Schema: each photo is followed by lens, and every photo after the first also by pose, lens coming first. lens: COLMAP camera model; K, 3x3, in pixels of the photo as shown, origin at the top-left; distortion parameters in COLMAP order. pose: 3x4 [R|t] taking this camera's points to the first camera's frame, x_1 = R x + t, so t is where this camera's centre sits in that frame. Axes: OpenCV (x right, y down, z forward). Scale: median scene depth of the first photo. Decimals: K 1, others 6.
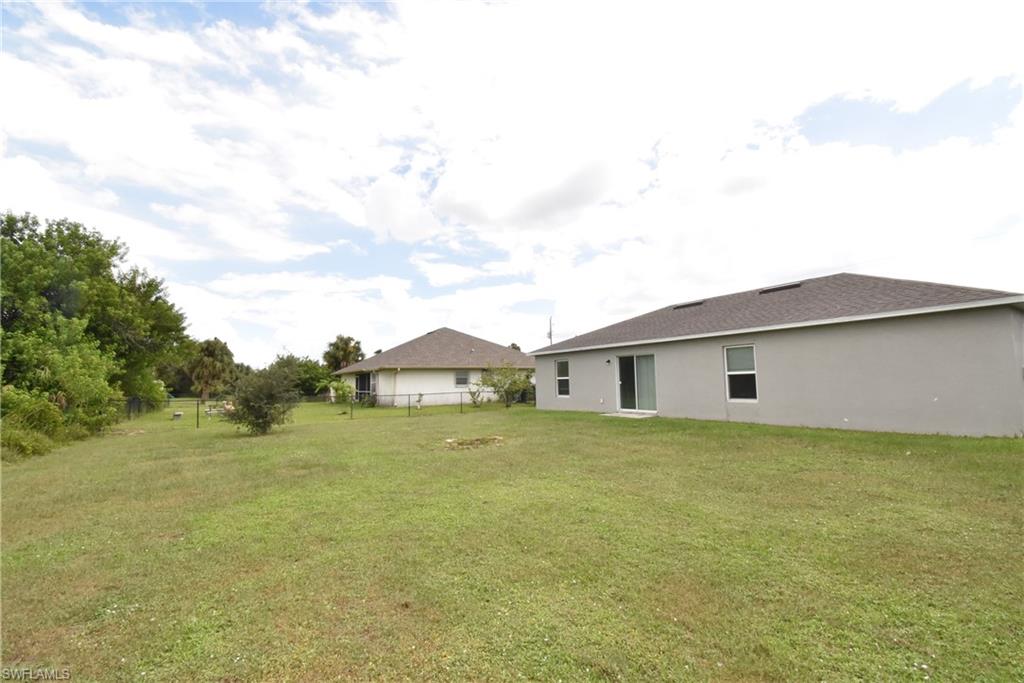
lens RADIAL K [[455.2, 0, 514.4], [0, 455.2, 344.5], [0, 0, 1]] dist [0.016684, -0.024648]
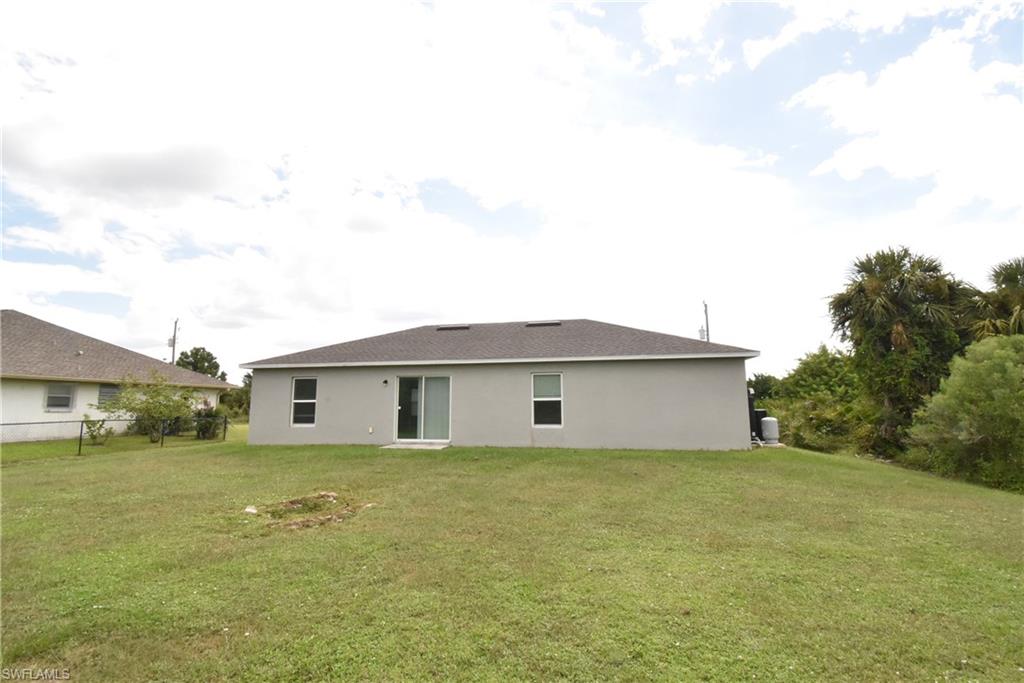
lens RADIAL K [[455.2, 0, 514.4], [0, 455.2, 344.5], [0, 0, 1]] dist [0.016684, -0.024648]
pose [[0.686258, 0.110862, 0.718860, -0.156978], [-0.069861, 0.993793, -0.086569, 0.016396], [-0.723996, 0.009189, 0.689743, 0.168592]]
